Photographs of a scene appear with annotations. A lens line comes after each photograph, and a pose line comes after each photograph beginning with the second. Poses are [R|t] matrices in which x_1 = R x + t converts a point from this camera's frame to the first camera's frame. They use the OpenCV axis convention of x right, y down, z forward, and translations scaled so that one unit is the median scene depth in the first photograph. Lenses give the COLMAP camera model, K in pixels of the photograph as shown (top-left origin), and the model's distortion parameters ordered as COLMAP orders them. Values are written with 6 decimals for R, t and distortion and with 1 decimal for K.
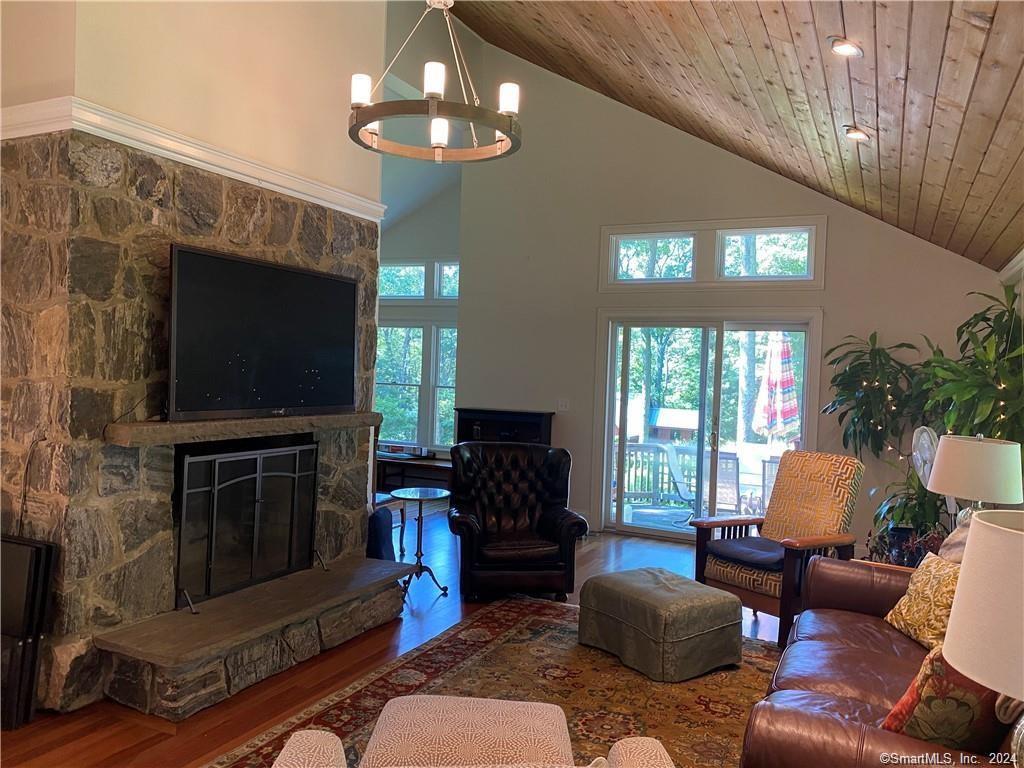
lens RADIAL K [[781.9, 0, 512.0], [0, 781.9, 384.0], [0, 0, 1]] dist [0.002736, -0.004549]
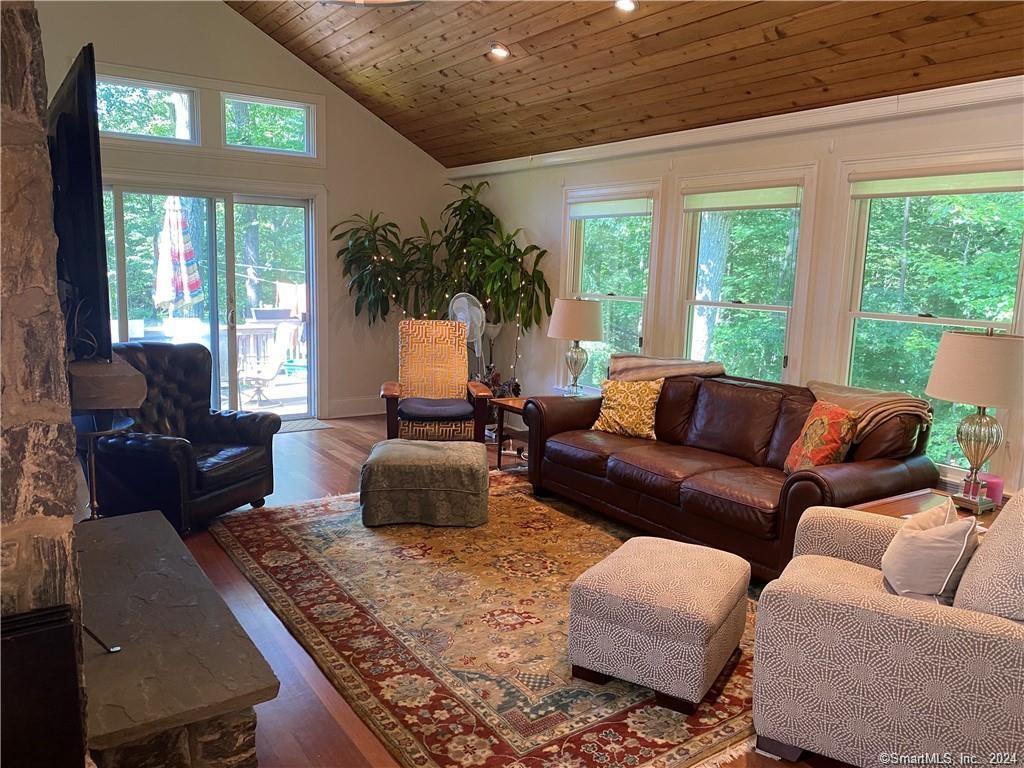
lens RADIAL K [[775.8, 0, 512.5], [0, 775.8, 362.0], [0, 0, 1]] dist [0.075035, -0.001120]
pose [[0.498544, -0.134994, 0.856289, -0.641565], [0.006486, 0.988353, 0.152037, -0.031835], [-0.866840, -0.070243, 0.493613, 0.345951]]
